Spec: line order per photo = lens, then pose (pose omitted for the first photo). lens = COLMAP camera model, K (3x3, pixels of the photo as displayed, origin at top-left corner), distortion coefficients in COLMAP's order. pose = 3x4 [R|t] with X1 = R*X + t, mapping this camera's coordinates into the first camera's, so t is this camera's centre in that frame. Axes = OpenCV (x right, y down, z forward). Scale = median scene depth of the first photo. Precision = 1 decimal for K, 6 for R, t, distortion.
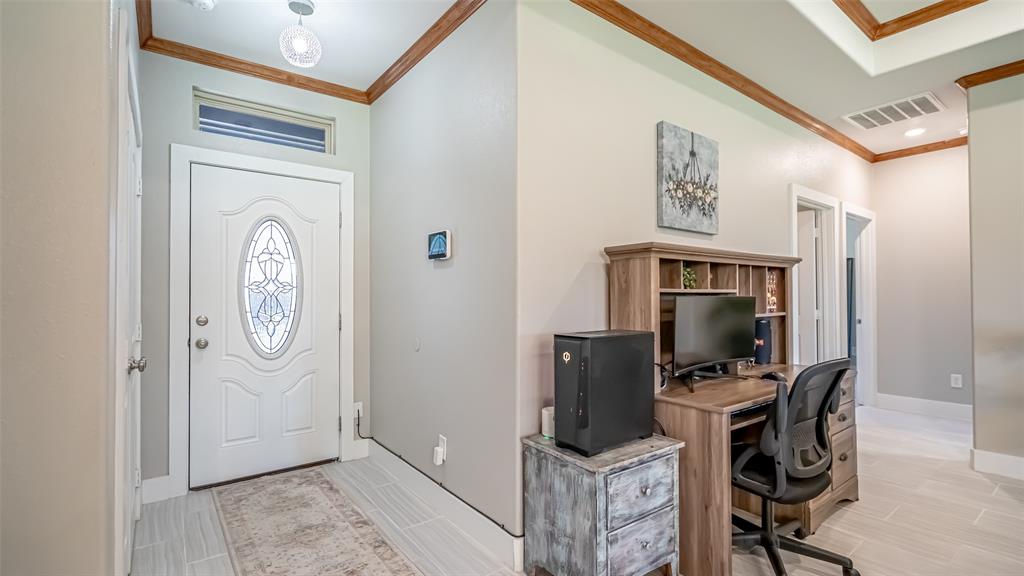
lens RADIAL K [[463.2, 0, 508.6], [0, 463.2, 289.0], [0, 0, 1]] dist [-0.013129, 0.002270]
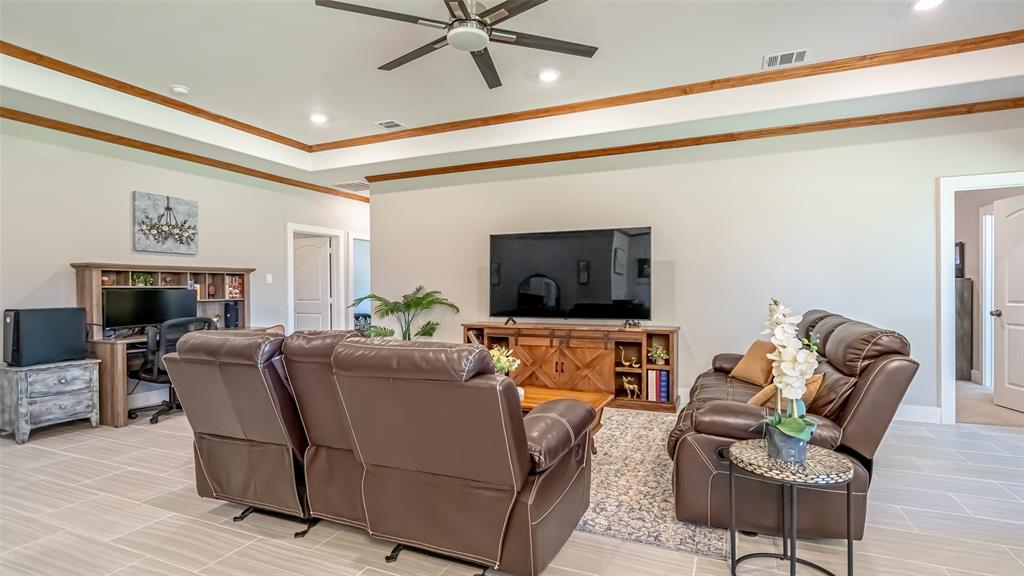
lens RADIAL K [[463.2, 0, 538.7], [0, 463.2, 292.8], [0, 0, 1]] dist [-0.013129, 0.002270]
pose [[0.846383, -0.006601, 0.532533, 0.690910], [-0.004448, 0.999801, 0.019462, -0.013880], [-0.532556, -0.018841, 0.846185, -1.299901]]
